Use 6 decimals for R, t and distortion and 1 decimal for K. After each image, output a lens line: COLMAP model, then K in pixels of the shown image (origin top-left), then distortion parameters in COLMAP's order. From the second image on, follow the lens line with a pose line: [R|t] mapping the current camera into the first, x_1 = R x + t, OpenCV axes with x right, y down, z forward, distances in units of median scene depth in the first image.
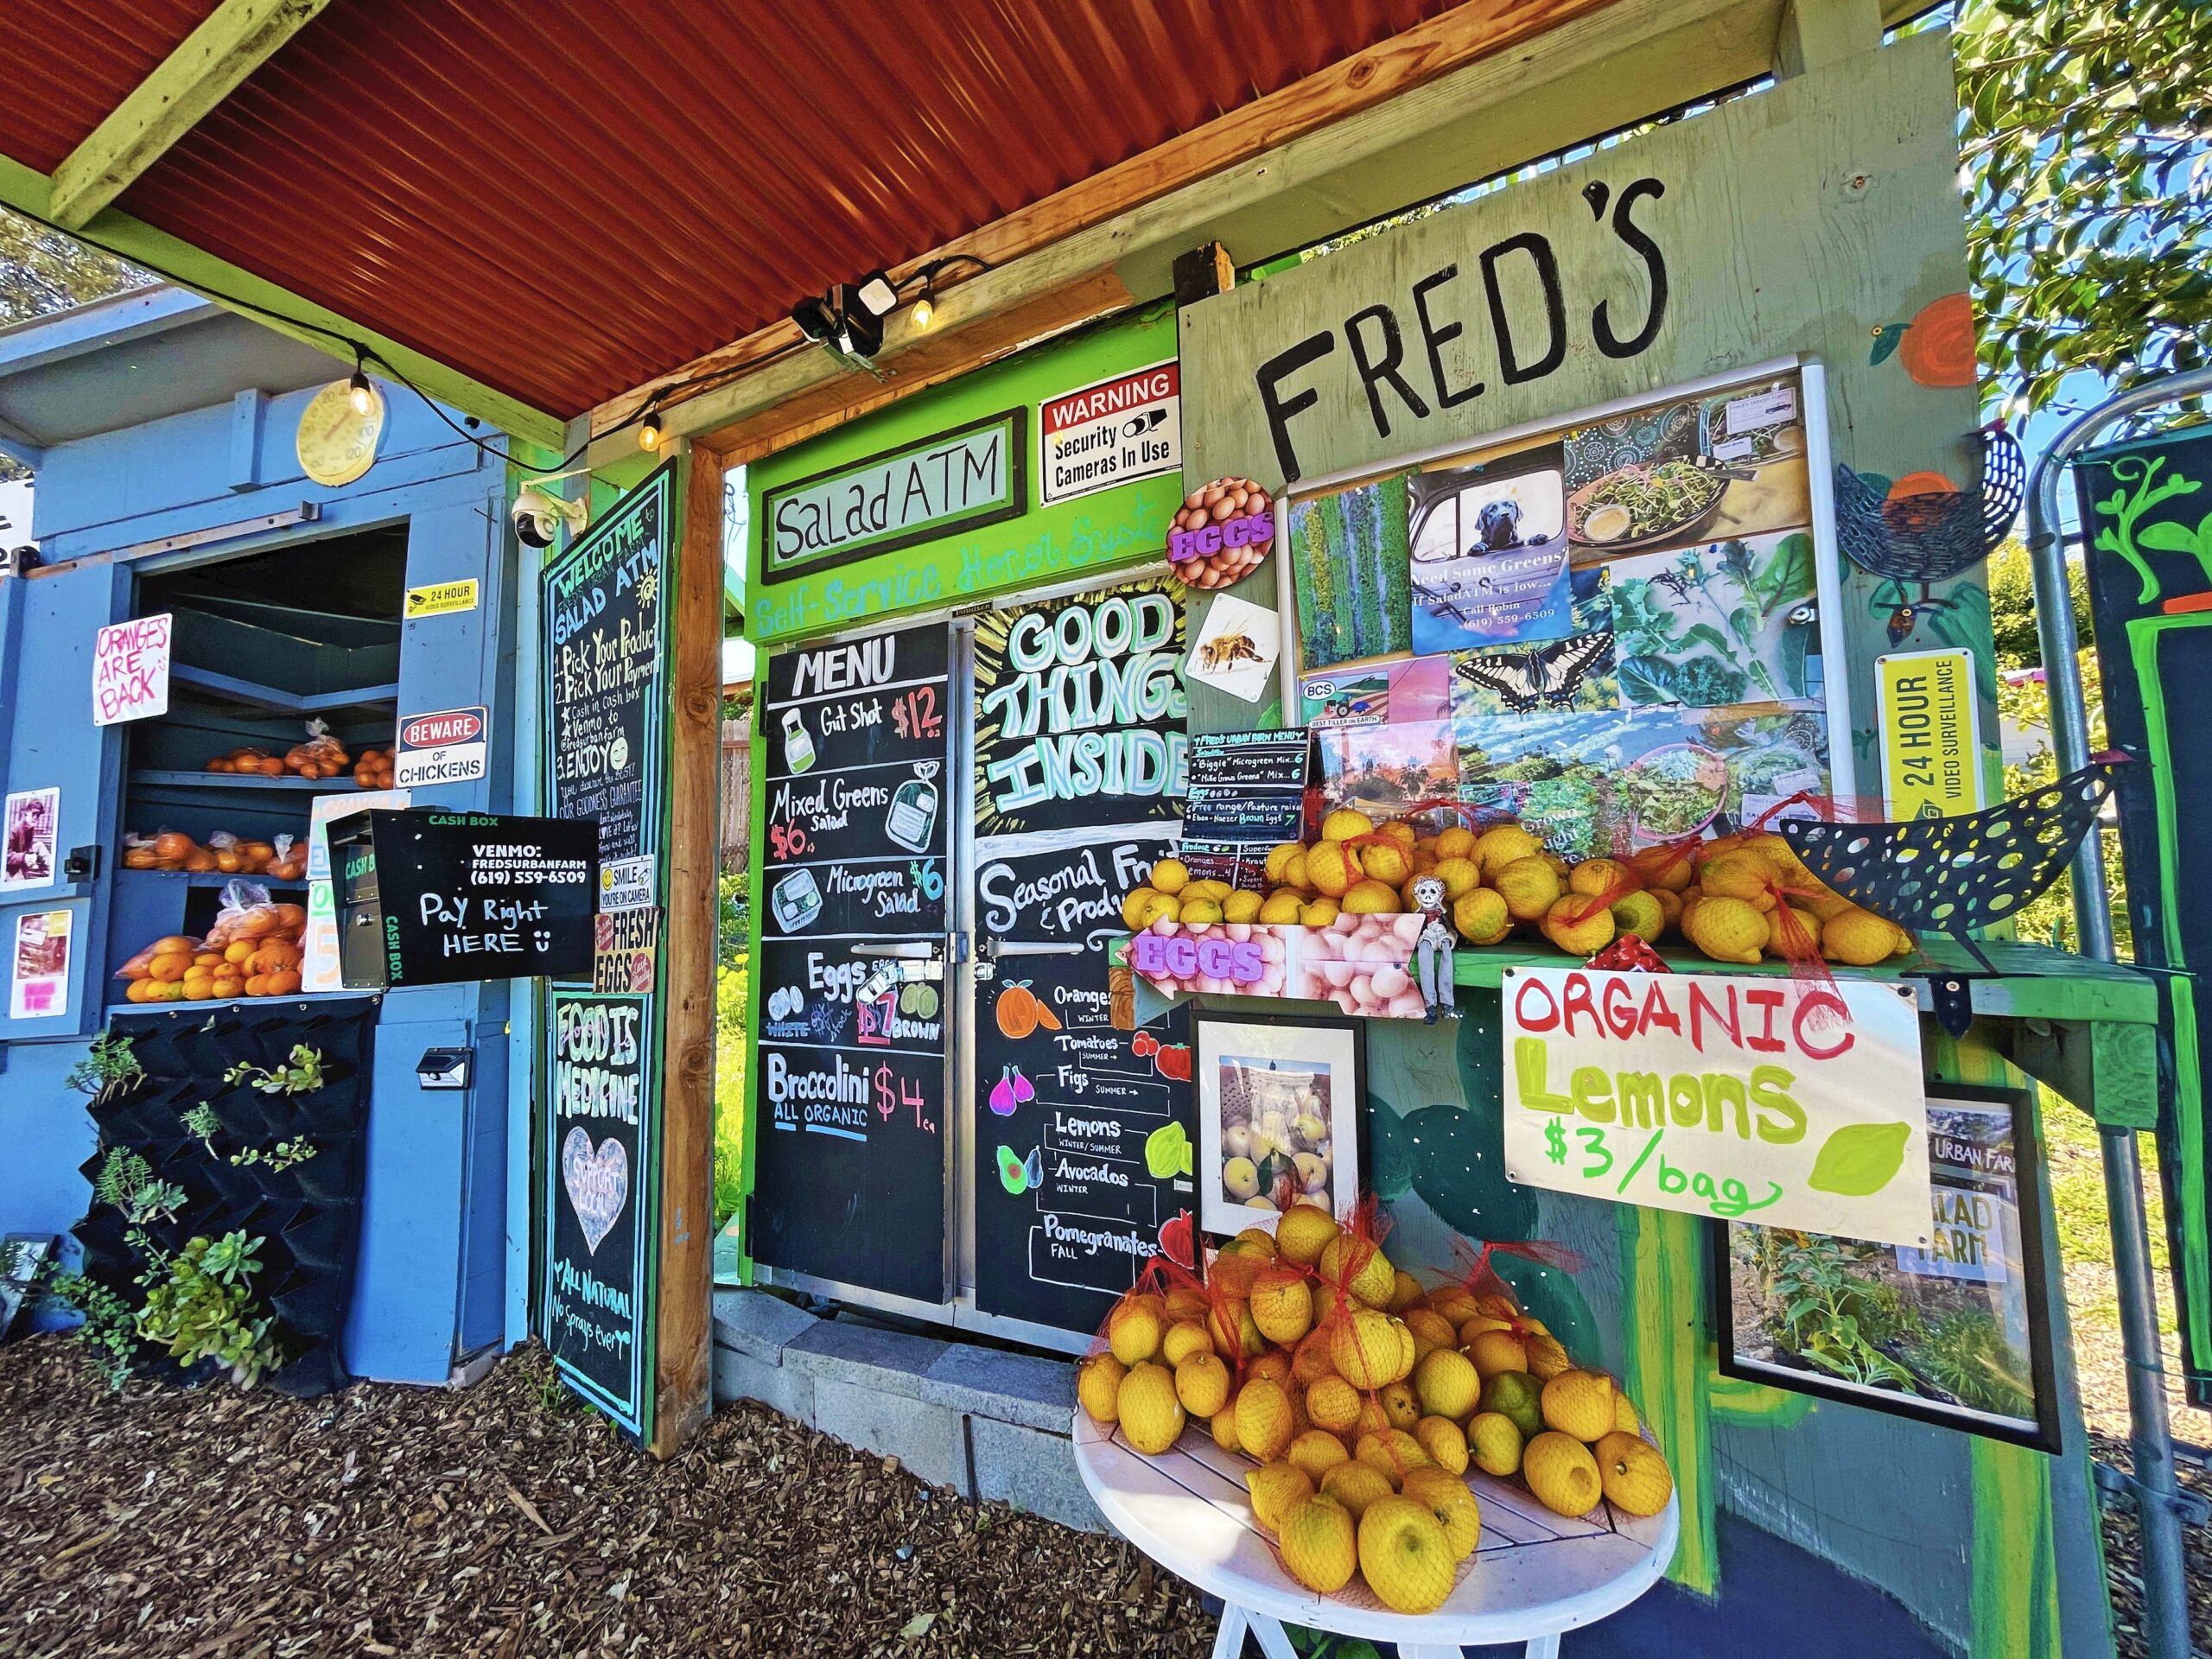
lens RADIAL K [[907.1, 0, 1101.1], [0, 907.1, 850.1], [0, 0, 1]] dist [-0.003344, 0.000135]
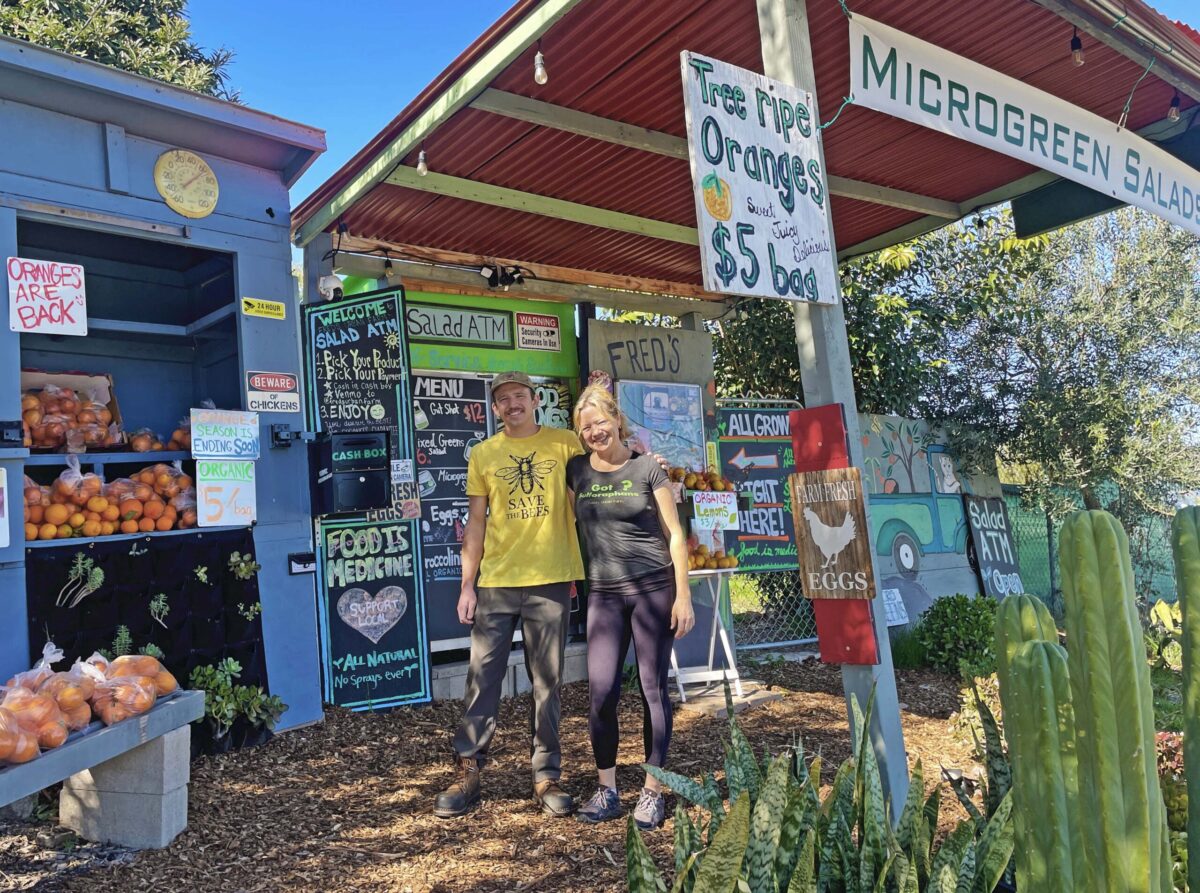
lens RADIAL K [[917.2, 0, 600.9], [0, 917.2, 446.9], [0, 0, 1]] dist [0.012181, -0.001754]
pose [[0.424536, 0.087036, 0.901218, -2.317550], [-0.008917, 0.995723, -0.091963, 0.177239], [-0.905367, 0.031005, 0.423496, -0.416371]]
